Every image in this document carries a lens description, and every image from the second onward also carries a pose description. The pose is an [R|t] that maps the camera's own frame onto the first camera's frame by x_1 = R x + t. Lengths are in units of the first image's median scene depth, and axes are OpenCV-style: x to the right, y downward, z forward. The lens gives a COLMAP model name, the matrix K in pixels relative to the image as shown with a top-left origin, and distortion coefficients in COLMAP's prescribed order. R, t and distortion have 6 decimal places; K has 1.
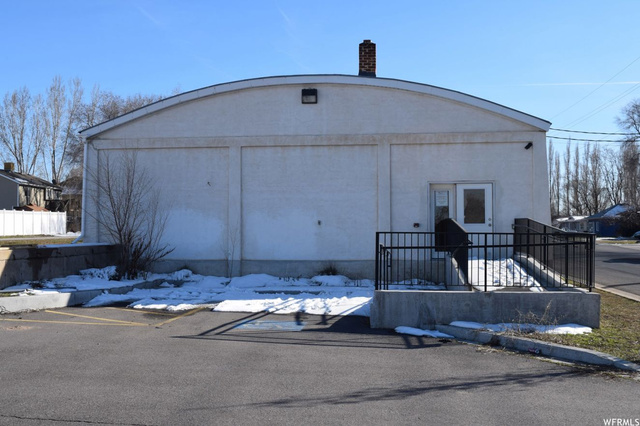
lens RADIAL K [[746.6, 0, 320.0], [0, 746.6, 213.3], [0, 0, 1]] dist [-0.025894, 0.000000]
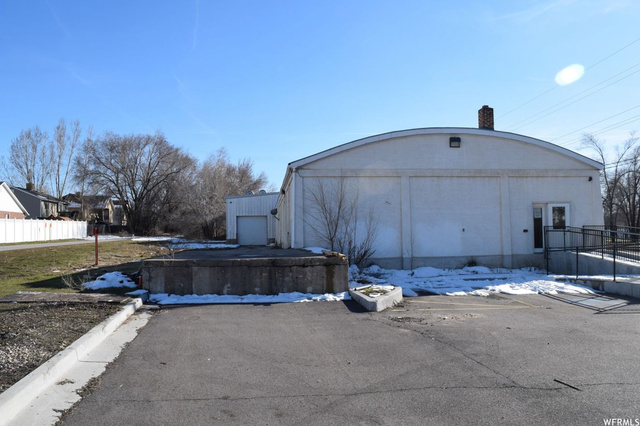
lens RADIAL K [[506.7, 0, 319.6], [0, 506.7, 213.0], [0, 0, 1]] dist [-0.051801, 0.000551]
pose [[0.971738, -0.003351, 0.236037, -0.496473], [0.006169, 0.999918, -0.011199, -0.010868], [-0.235980, 0.012338, 0.971680, 0.117088]]
